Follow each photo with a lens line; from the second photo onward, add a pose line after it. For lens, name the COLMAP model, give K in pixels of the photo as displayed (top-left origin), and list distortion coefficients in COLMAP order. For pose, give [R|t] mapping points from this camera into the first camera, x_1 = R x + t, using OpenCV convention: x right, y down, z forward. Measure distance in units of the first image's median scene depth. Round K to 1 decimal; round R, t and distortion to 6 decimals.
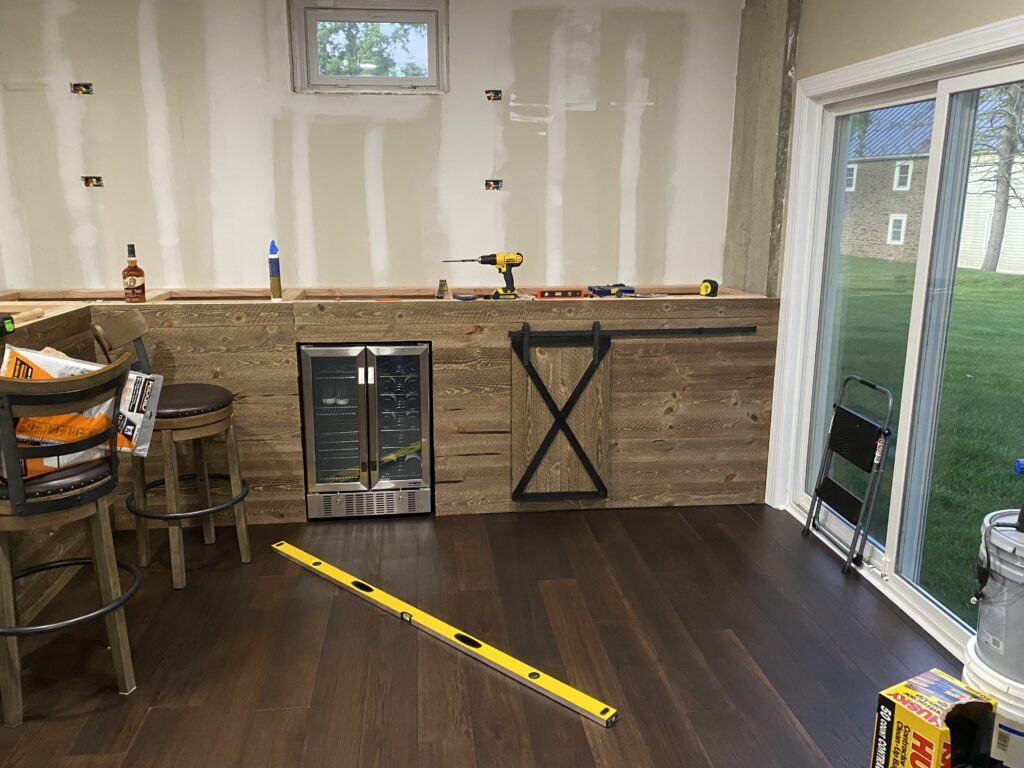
lens RADIAL K [[810.0, 0, 512.0], [0, 810.0, 384.0], [0, 0, 1]] dist [0.095642, -0.003721]
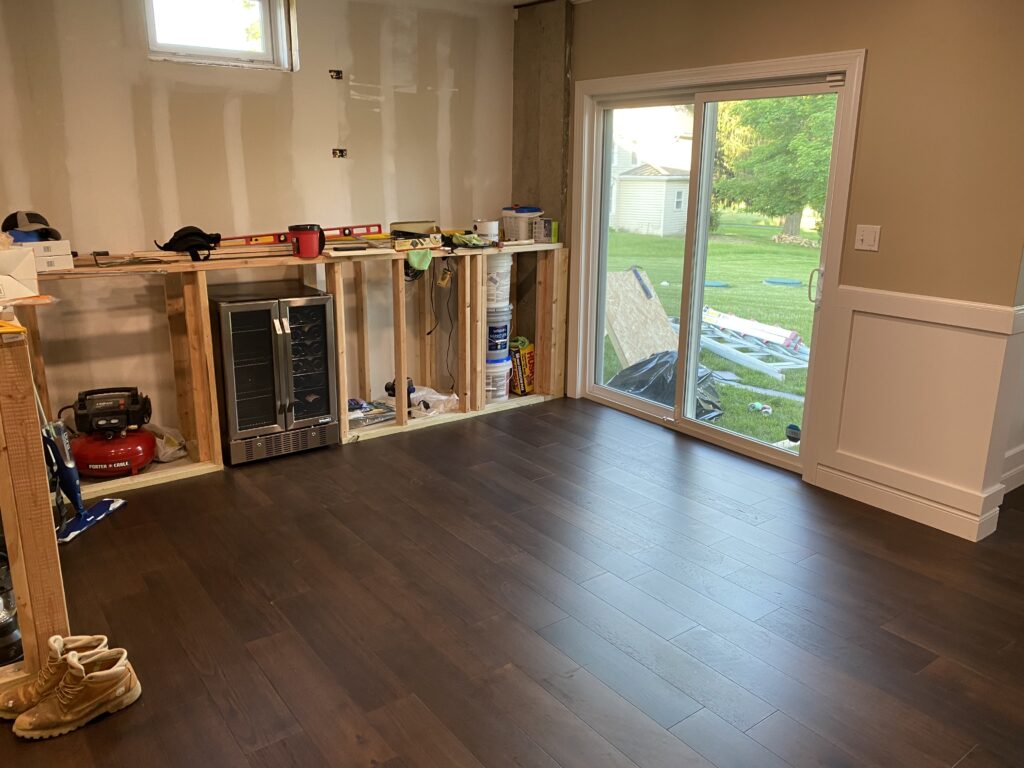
lens RADIAL K [[809.4, 0, 512.0], [0, 809.4, 384.0], [0, 0, 1]] dist [0.049732, -0.000816]
pose [[0.871431, -0.121073, 0.475341, -0.418701], [0.105177, 0.992641, 0.060015, 0.032834], [-0.479109, -0.002304, 0.877752, -0.117521]]
